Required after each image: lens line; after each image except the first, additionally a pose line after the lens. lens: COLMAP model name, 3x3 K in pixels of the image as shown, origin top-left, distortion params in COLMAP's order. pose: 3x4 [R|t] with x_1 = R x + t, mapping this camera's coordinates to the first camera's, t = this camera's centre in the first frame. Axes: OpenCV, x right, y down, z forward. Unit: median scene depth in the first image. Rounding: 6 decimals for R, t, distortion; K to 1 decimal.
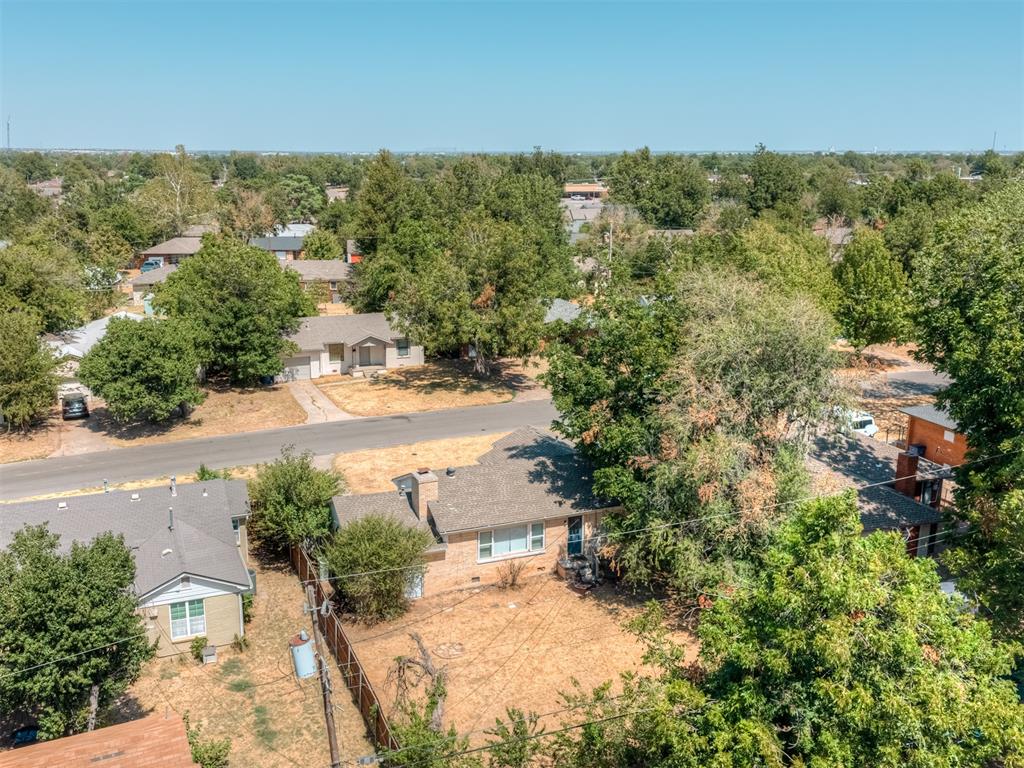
lens RADIAL K [[977.3, 0, 512.0], [0, 977.3, 384.0], [0, 0, 1]] dist [0.046360, -0.003598]
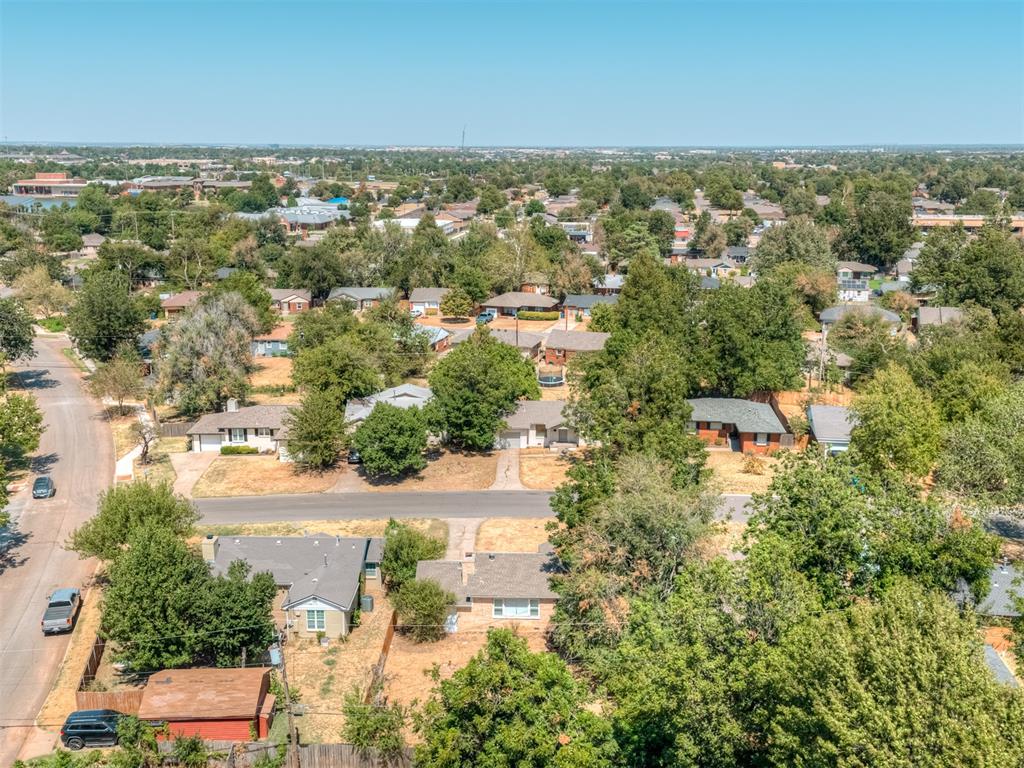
lens RADIAL K [[977.3, 0, 512.0], [0, 977.3, 384.0], [0, 0, 1]] dist [0.046360, -0.003598]
pose [[0.914505, 0.097153, -0.392737, 0.380351], [-0.096489, 0.995102, 0.021483, -0.152406], [0.392900, 0.018249, 0.919400, -0.303068]]
